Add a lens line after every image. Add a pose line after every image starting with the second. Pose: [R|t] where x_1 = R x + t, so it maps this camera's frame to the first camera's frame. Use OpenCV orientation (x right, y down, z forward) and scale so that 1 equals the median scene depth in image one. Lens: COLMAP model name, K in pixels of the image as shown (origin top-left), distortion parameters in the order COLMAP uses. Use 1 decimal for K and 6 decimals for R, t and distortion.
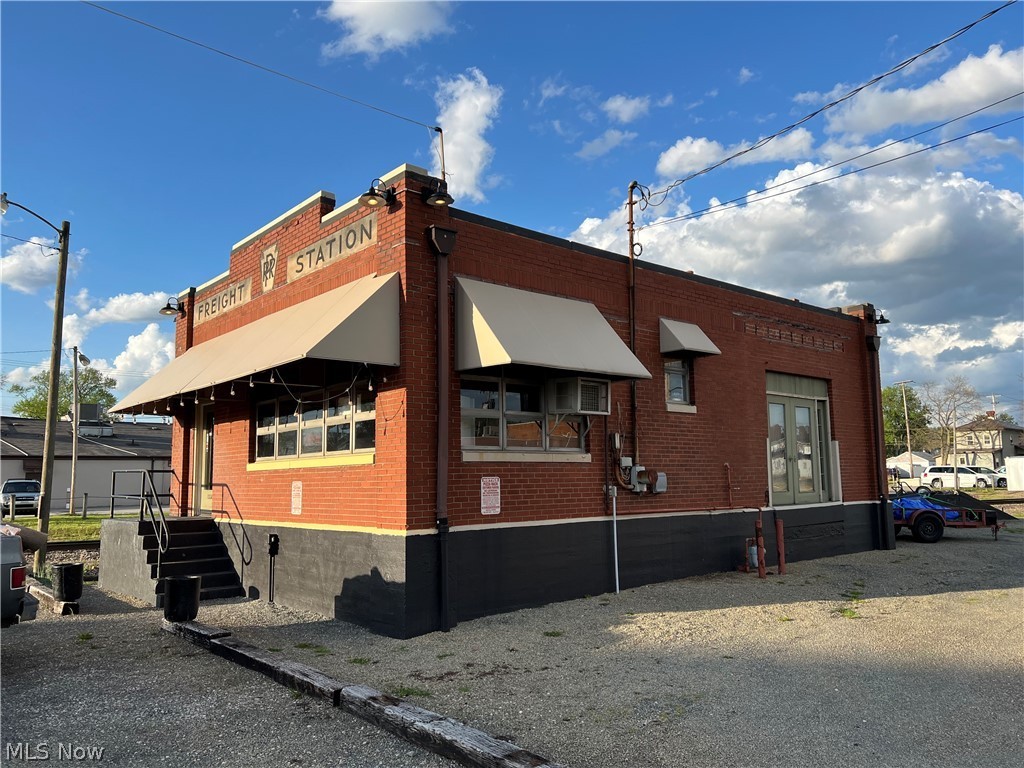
lens RADIAL K [[762.3, 0, 510.1], [0, 762.3, 382.4], [0, 0, 1]] dist [0.014377, 0.002316]
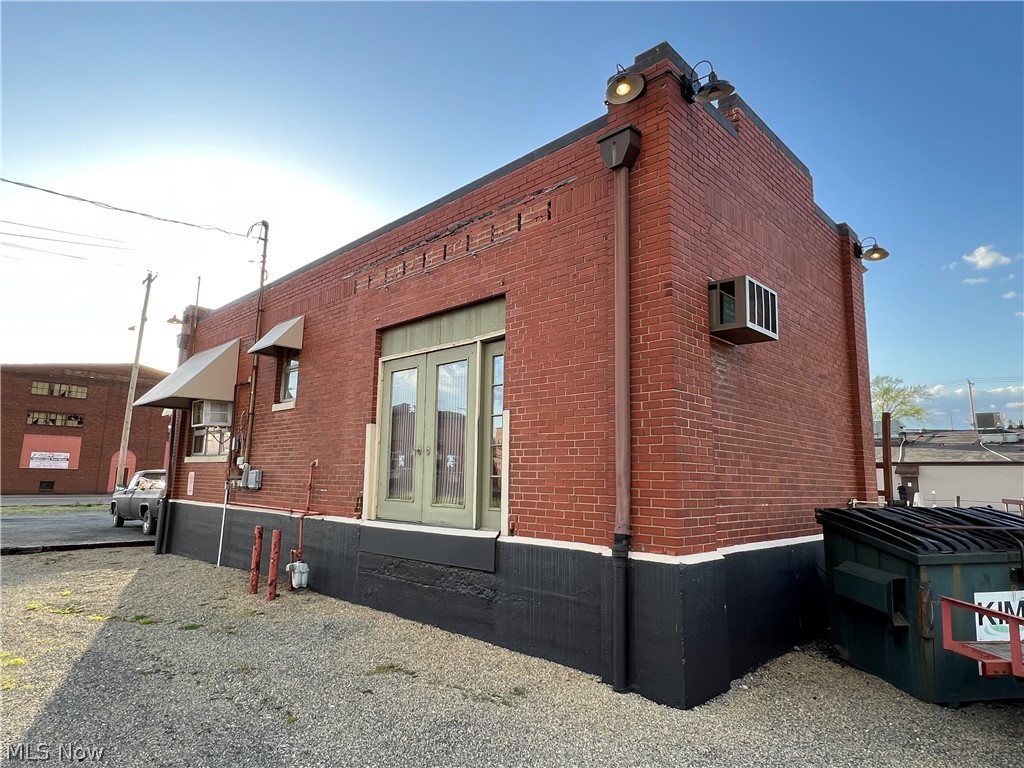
lens RADIAL K [[610.5, 0, 509.4], [0, 610.5, 386.9], [0, 0, 1]] dist [-0.006107, -0.000933]
pose [[0.075538, -0.152050, -0.985482, 0.896349], [0.088869, 0.985399, -0.145225, 0.130955], [0.993175, -0.076609, 0.087948, 1.057953]]
